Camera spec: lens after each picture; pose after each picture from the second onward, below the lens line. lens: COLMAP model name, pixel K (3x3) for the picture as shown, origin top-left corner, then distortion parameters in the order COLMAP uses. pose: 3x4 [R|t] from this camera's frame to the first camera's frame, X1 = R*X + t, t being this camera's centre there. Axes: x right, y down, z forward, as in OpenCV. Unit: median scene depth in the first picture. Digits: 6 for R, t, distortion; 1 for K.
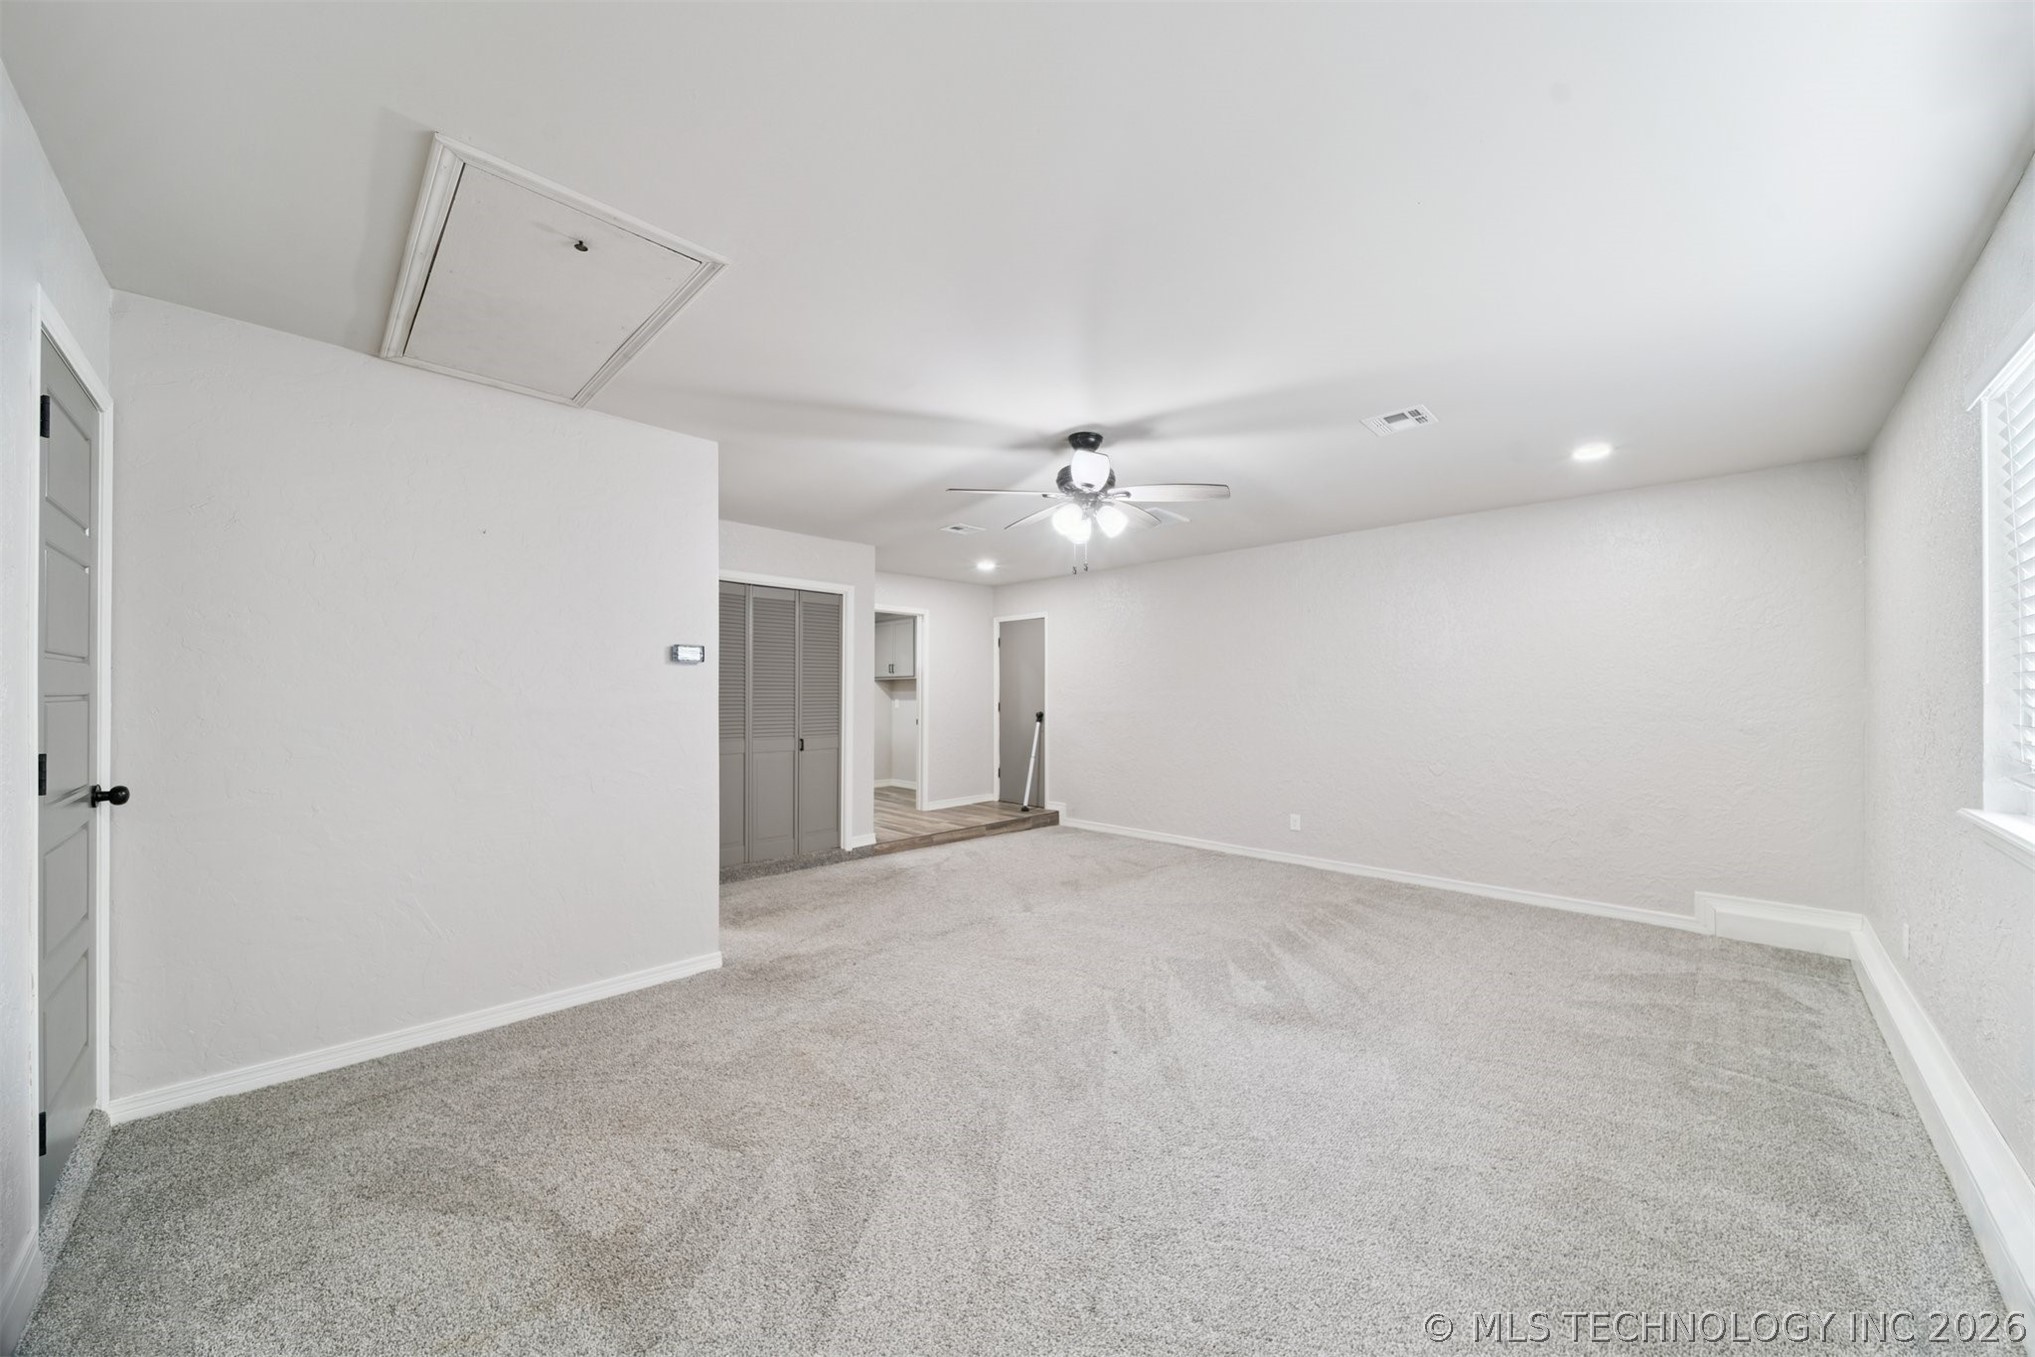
lens RADIAL K [[717.0, 0, 1030.0], [0, 717.0, 692.1], [0, 0, 1]] dist [-0.000699, -0.000166]
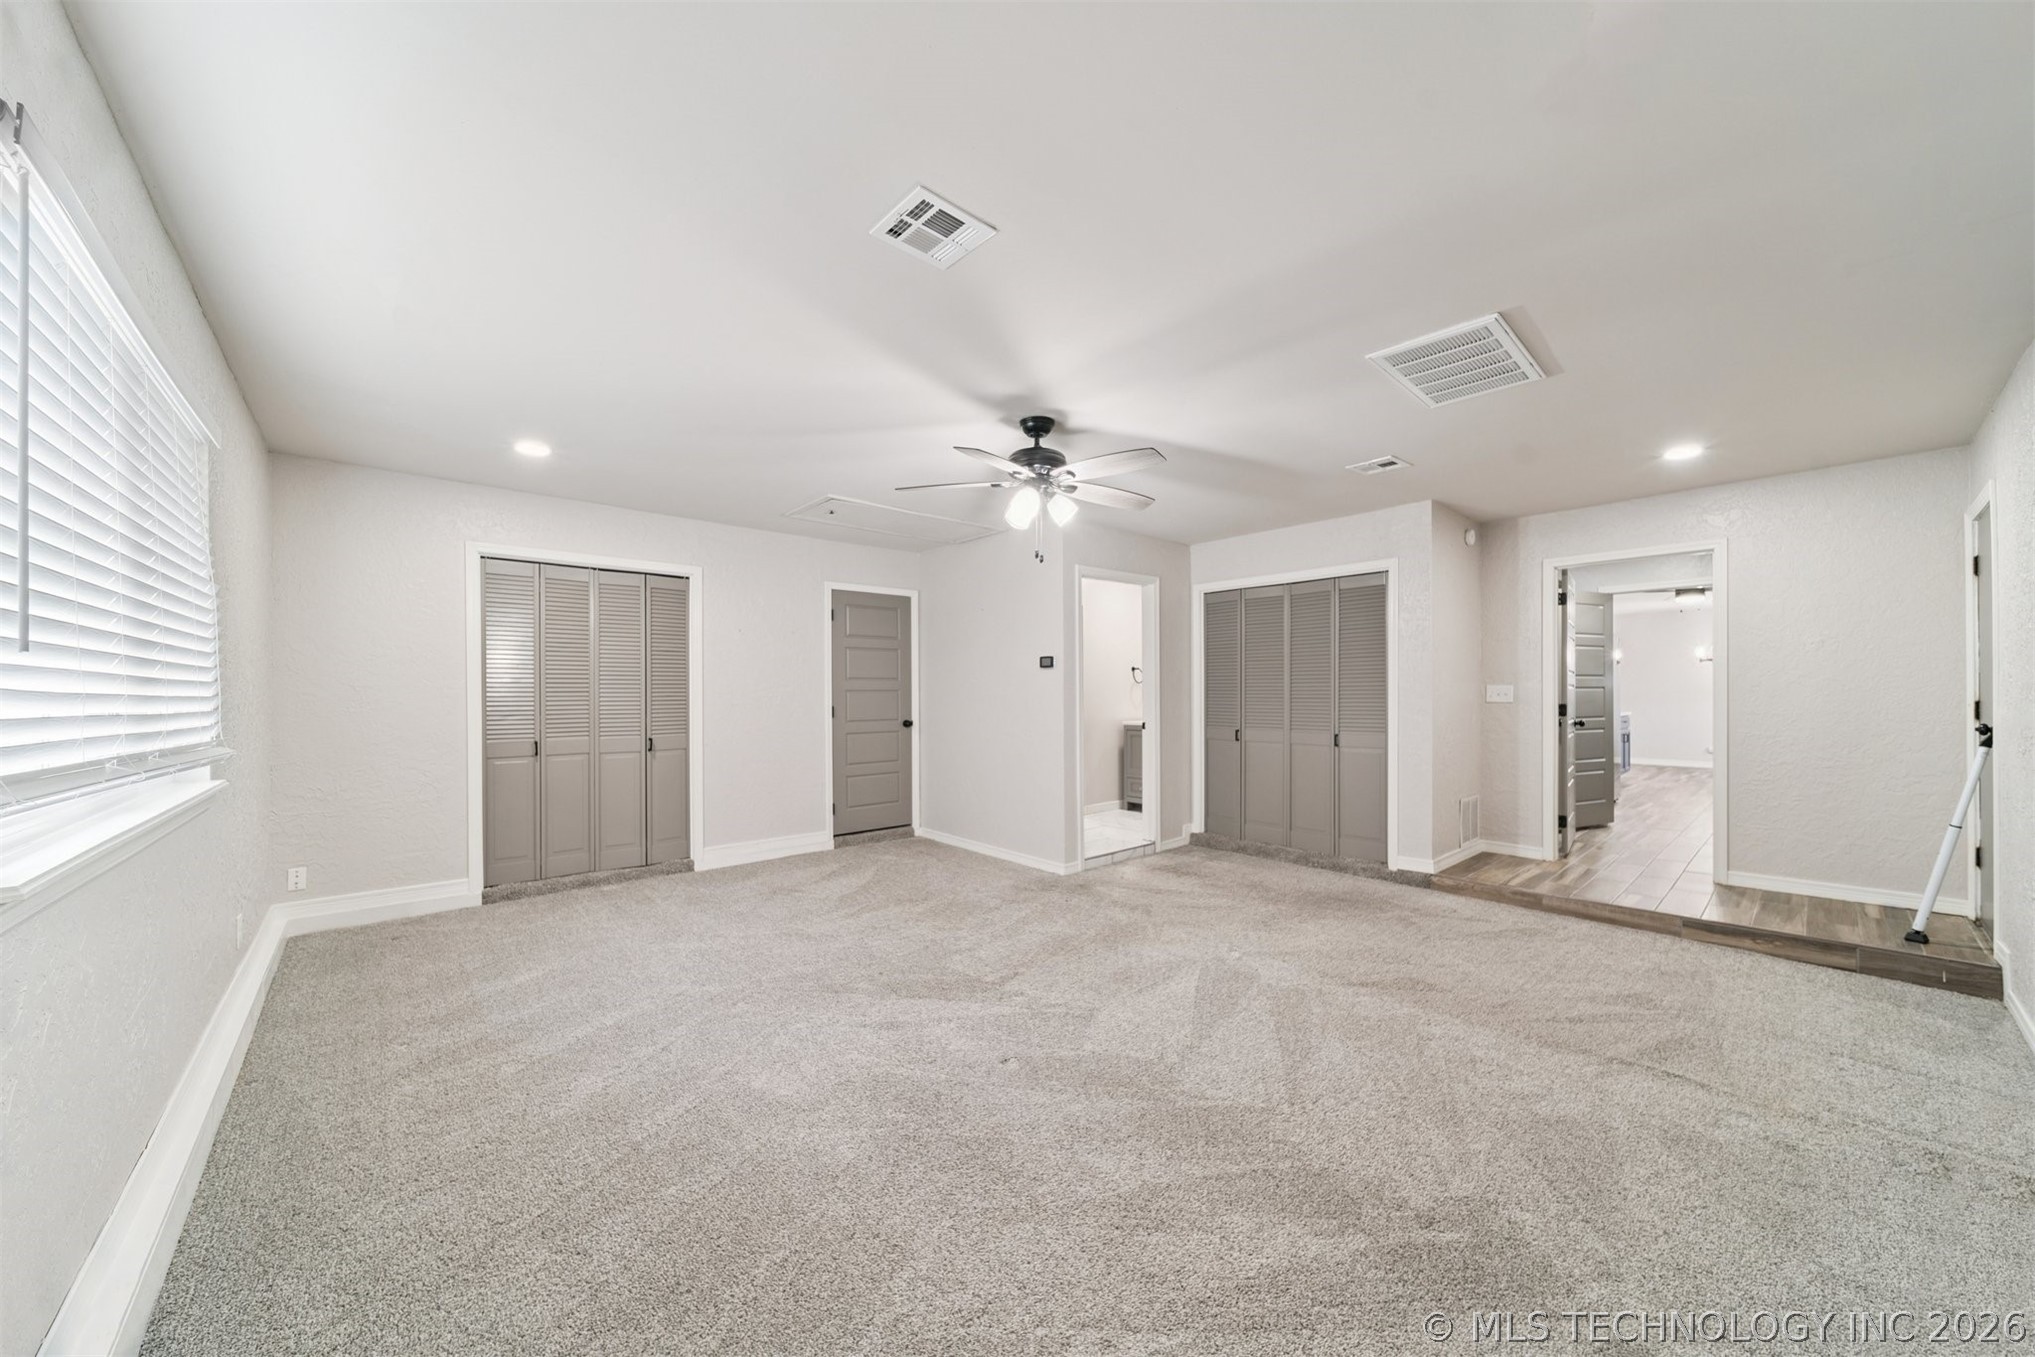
lens RADIAL K [[717.0, 0, 1030.0], [0, 717.0, 692.1], [0, 0, 1]] dist [-0.000699, -0.000166]
pose [[-0.057602, -0.001721, -0.998338, 0.651951], [0.005542, 0.999983, -0.002044, 0.009214], [0.998324, -0.005651, -0.057592, 0.647316]]
